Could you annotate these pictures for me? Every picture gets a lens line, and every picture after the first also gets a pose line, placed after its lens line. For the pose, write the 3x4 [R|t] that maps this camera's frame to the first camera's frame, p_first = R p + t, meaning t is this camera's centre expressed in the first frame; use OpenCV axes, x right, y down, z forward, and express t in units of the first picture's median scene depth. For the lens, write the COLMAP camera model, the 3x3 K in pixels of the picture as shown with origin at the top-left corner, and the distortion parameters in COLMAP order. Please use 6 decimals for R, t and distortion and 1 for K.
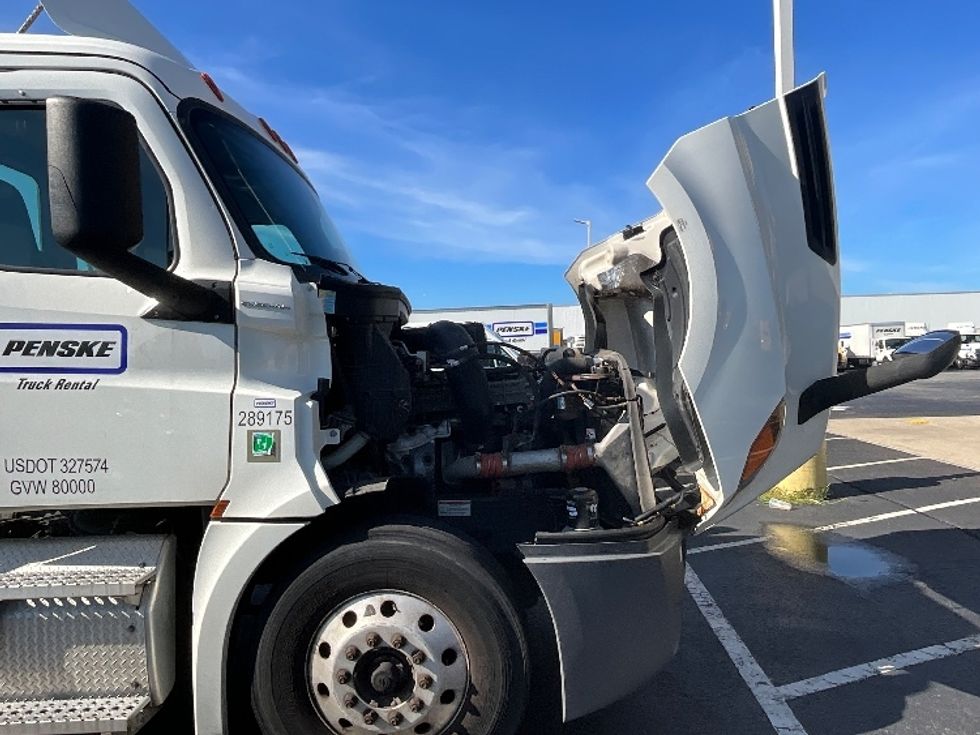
lens RADIAL K [[667.8, 0, 490.0], [0, 667.8, 367.5], [0, 0, 1]] dist [-0.012733, 0.000305]
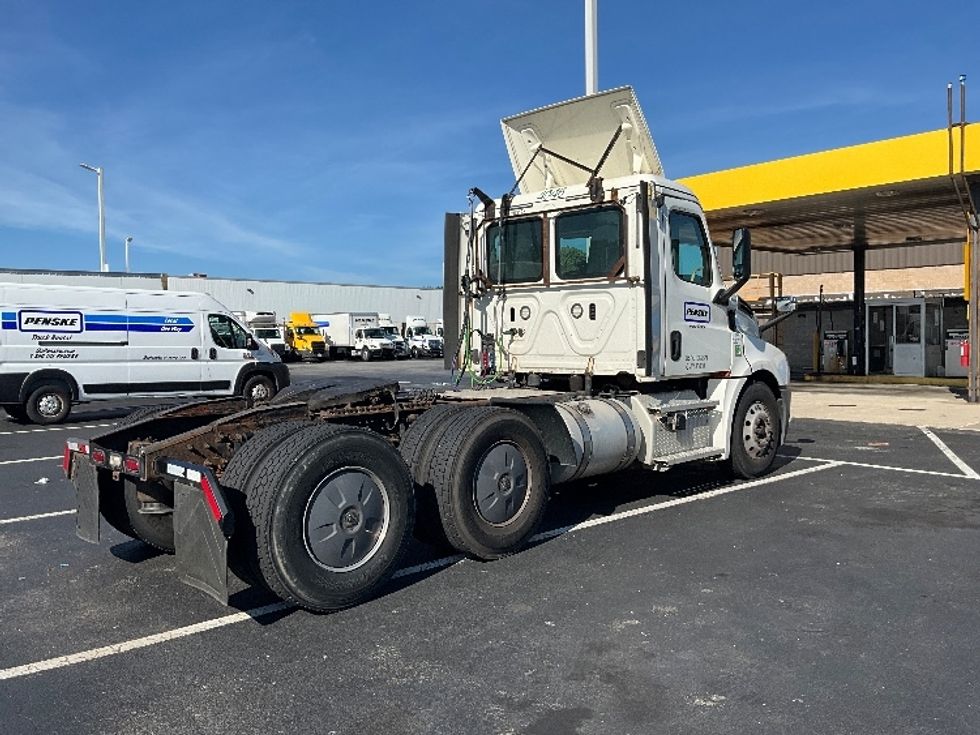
lens RADIAL K [[811.8, 0, 490.0], [0, 811.8, 367.5], [0, 0, 1]] dist [0.015054, -0.000179]
pose [[0.700404, -0.001468, 0.713745, -3.466026], [-0.004854, 0.999965, 0.006820, 0.167324], [-0.713730, -0.008241, 0.700372, -0.633509]]
